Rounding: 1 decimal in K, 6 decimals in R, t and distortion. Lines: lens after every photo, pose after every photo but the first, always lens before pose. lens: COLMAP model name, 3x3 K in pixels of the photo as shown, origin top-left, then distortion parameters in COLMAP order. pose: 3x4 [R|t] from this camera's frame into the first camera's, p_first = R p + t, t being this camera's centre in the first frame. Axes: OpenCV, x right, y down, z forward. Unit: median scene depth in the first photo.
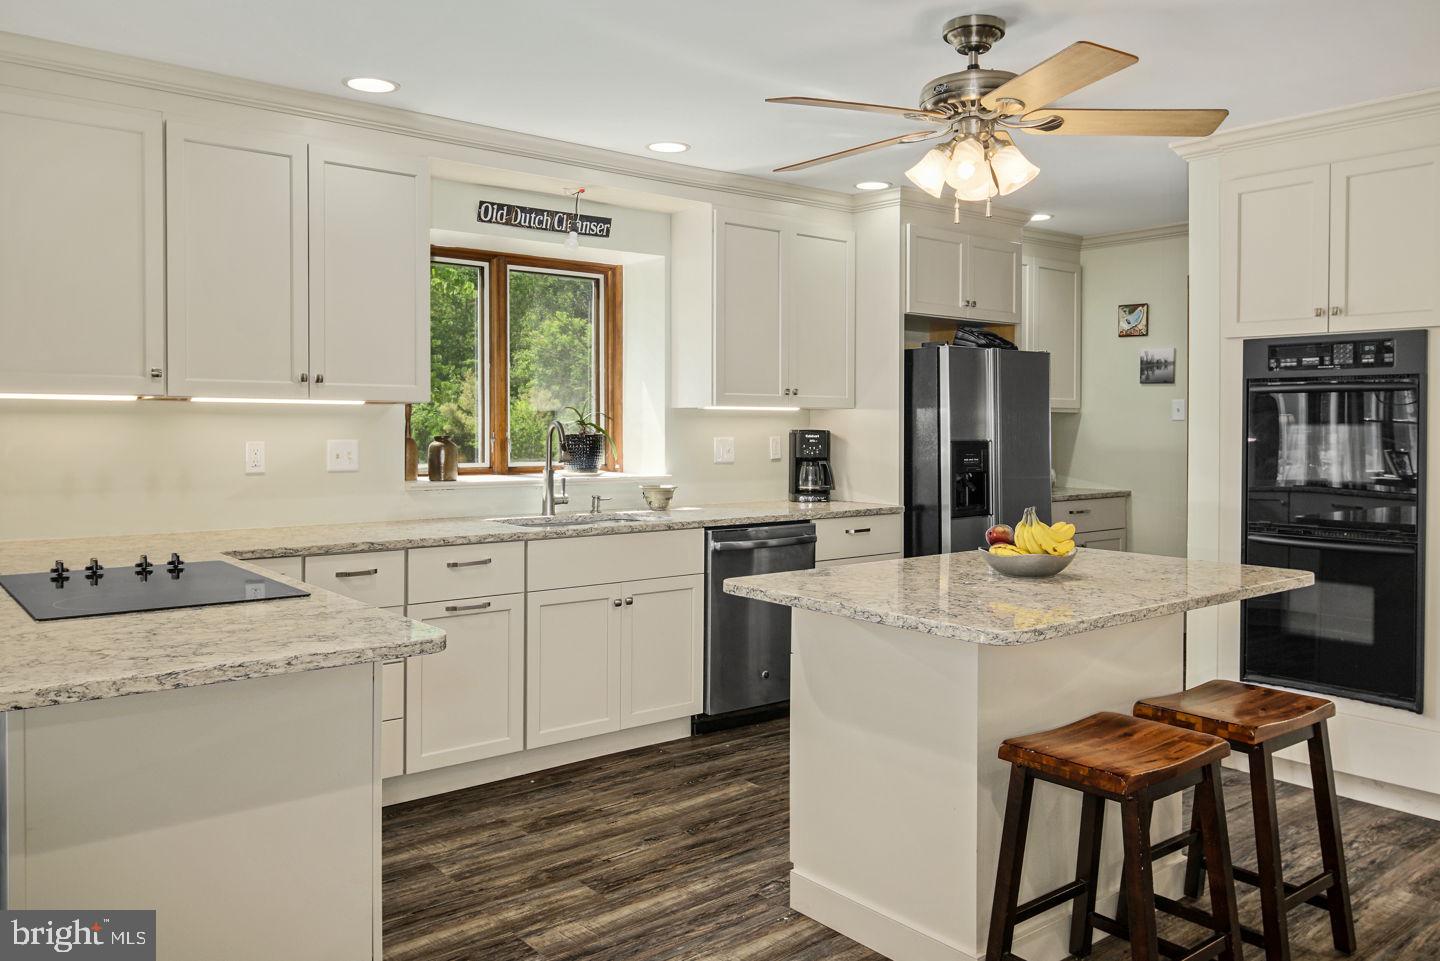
lens RADIAL K [[1077.9, 0, 716.2], [0, 1077.9, 442.1], [0, 0, 1]] dist [0.001769, 0.000470]
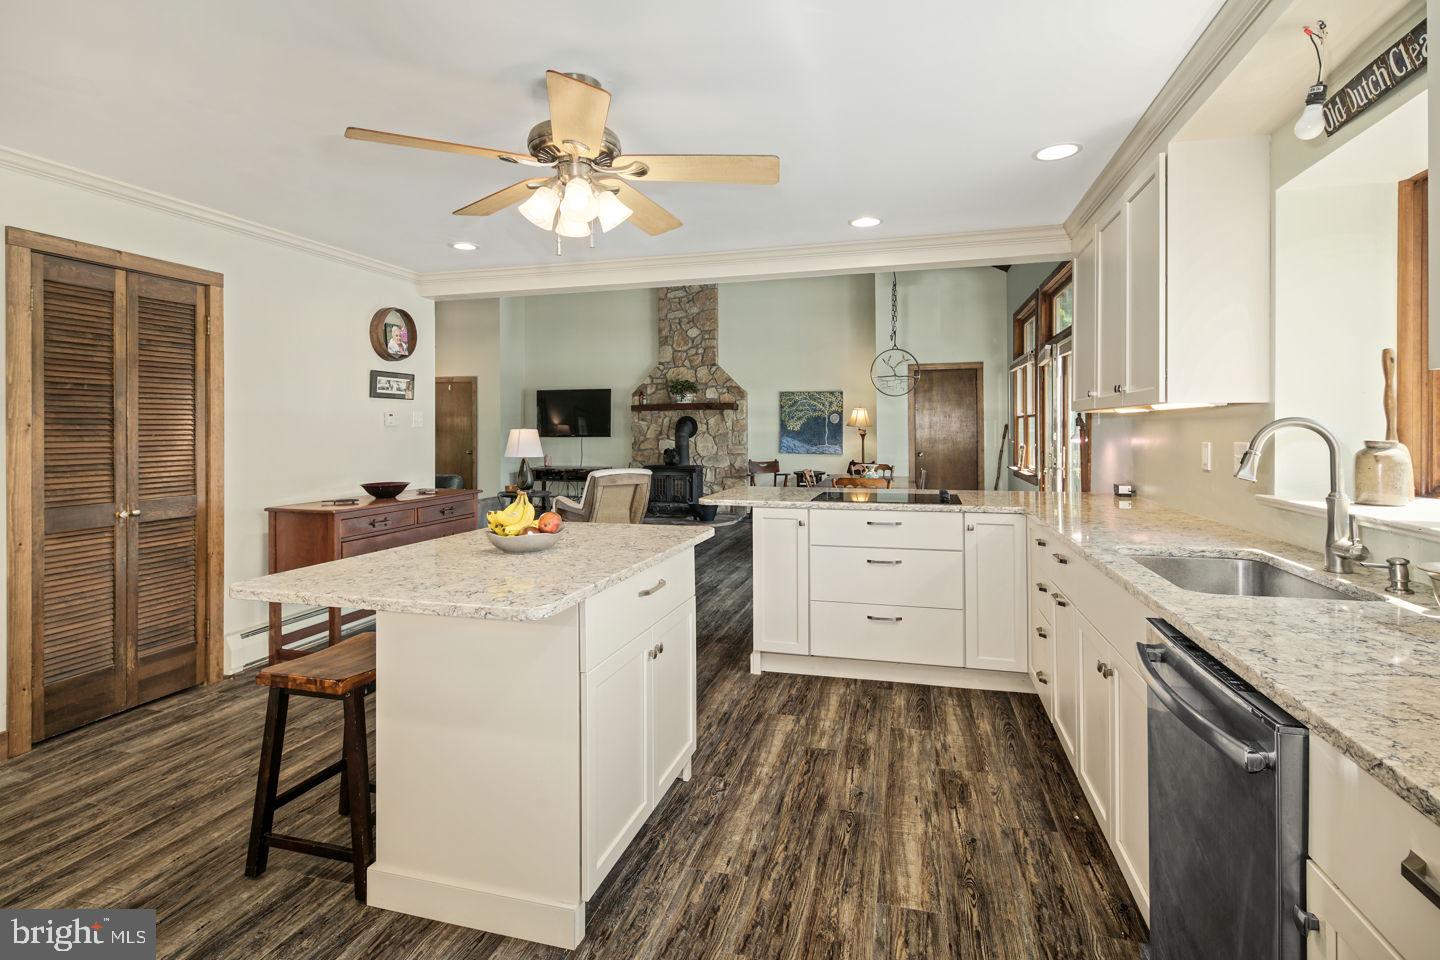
lens RADIAL K [[723.7, 0, 712.7], [0, 723.7, 412.4], [0, 0, 1]] dist [0.000837, -0.000006]
pose [[-0.819457, -0.016181, -0.572912, 0.505611], [-0.008877, 0.999840, -0.015541, -0.016705], [0.573071, -0.007649, -0.819470, 1.538314]]
